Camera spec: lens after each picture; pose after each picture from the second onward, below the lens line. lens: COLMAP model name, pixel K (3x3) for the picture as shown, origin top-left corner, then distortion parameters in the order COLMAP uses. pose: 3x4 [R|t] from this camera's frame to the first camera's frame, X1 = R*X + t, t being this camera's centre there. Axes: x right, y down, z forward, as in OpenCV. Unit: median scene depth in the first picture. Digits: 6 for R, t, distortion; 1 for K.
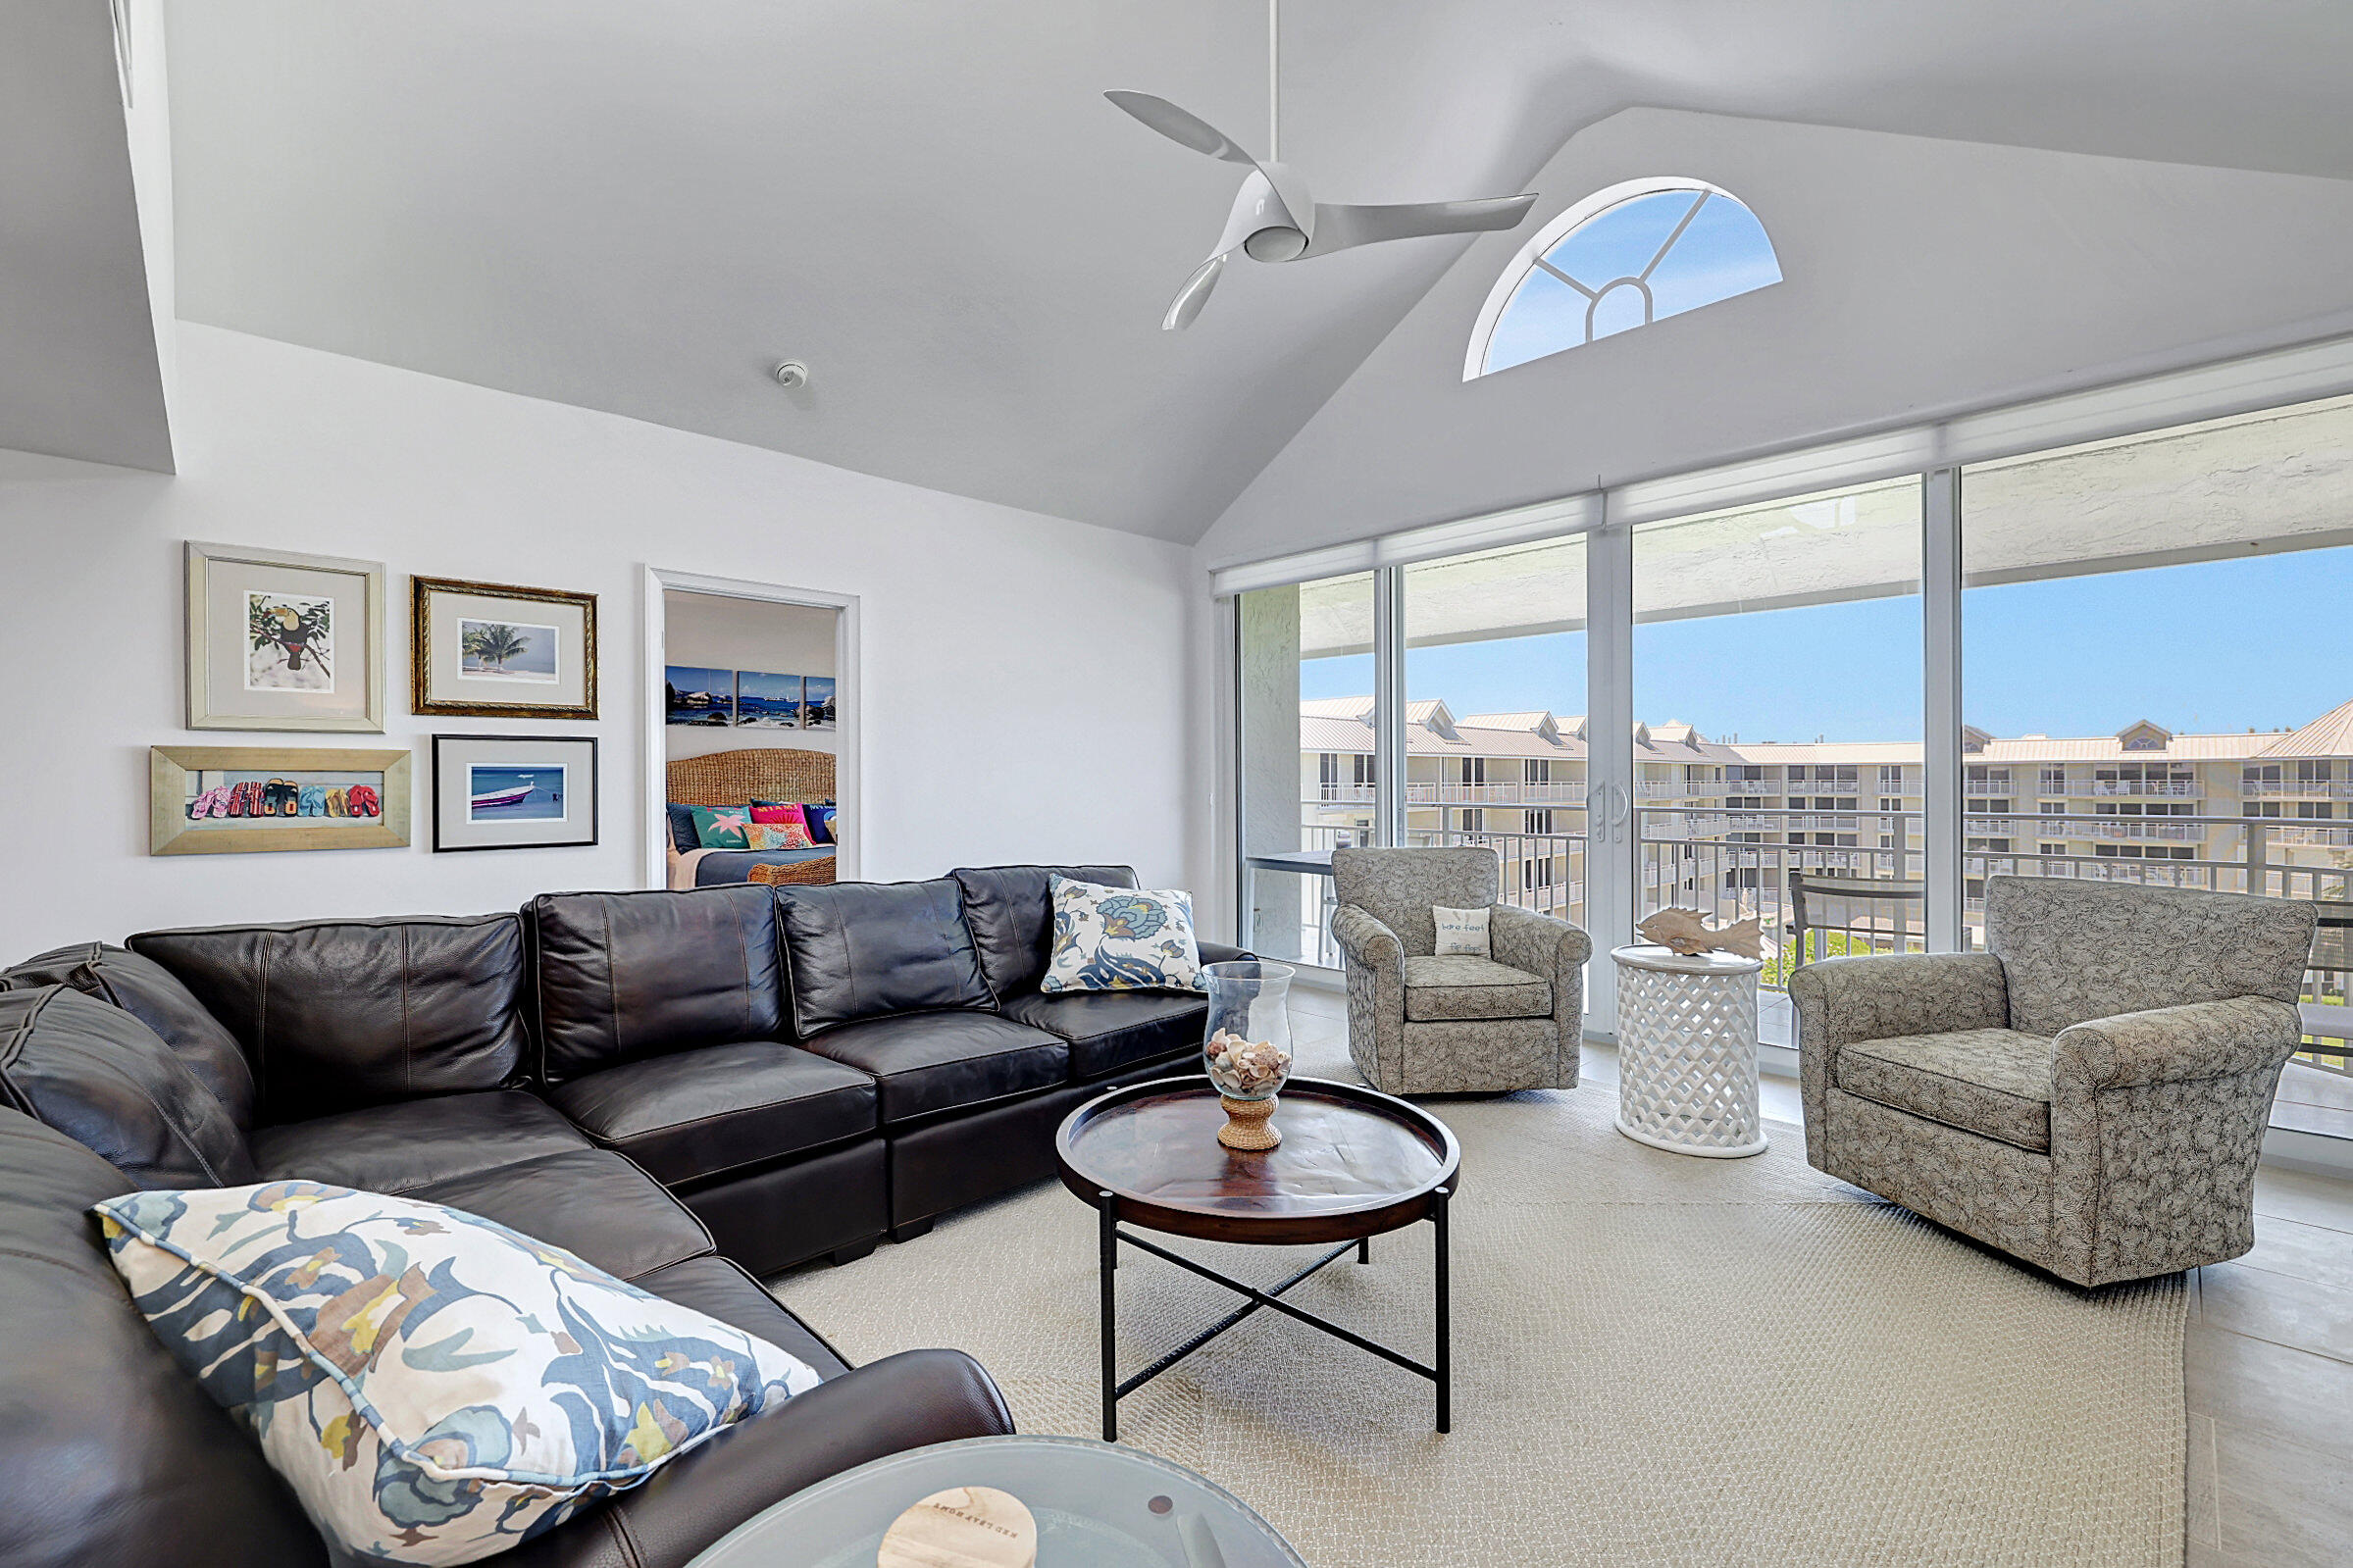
lens RADIAL K [[981.9, 0, 1165.7], [0, 981.9, 779.8], [0, 0, 1]] dist [-0.001120, -0.000610]
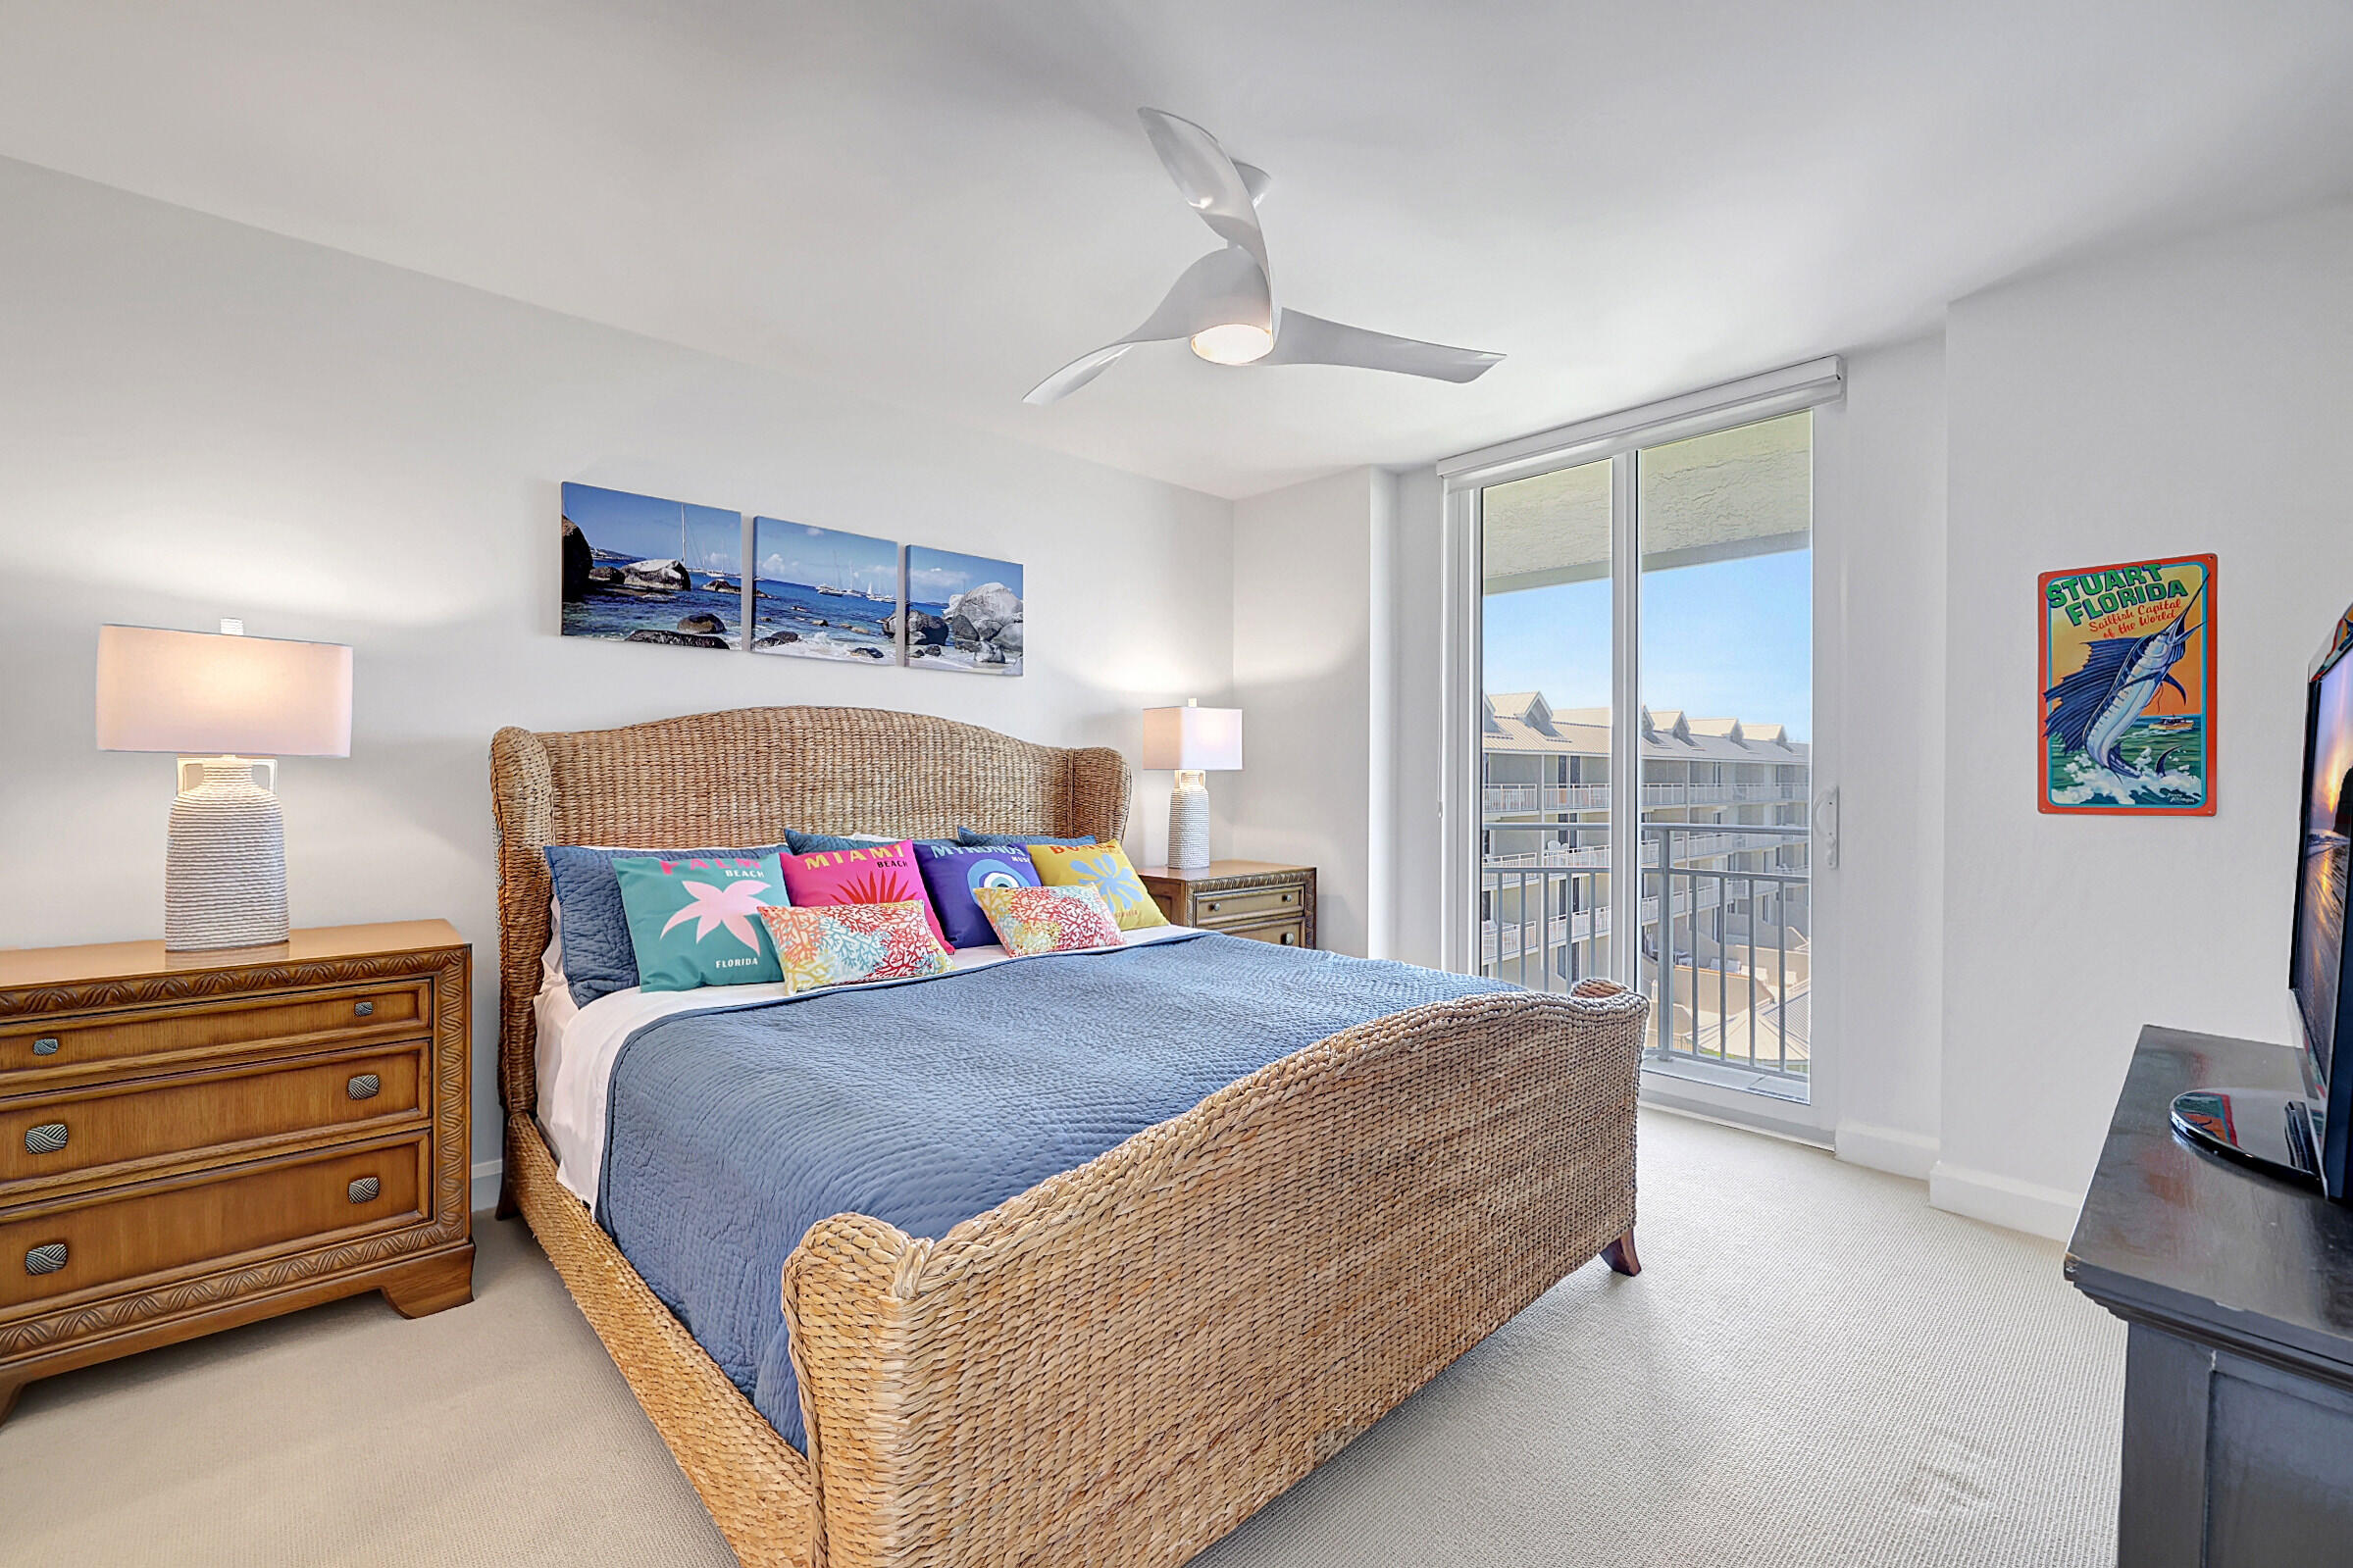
lens RADIAL K [[981.9, 0, 1165.7], [0, 981.9, 779.8], [0, 0, 1]] dist [-0.001120, -0.000610]
pose [[0.999641, 0.006580, -0.025982, -0.252057], [-0.006531, 0.999977, 0.001976, -0.002552], [0.025995, -0.001806, 0.999660, 0.593097]]
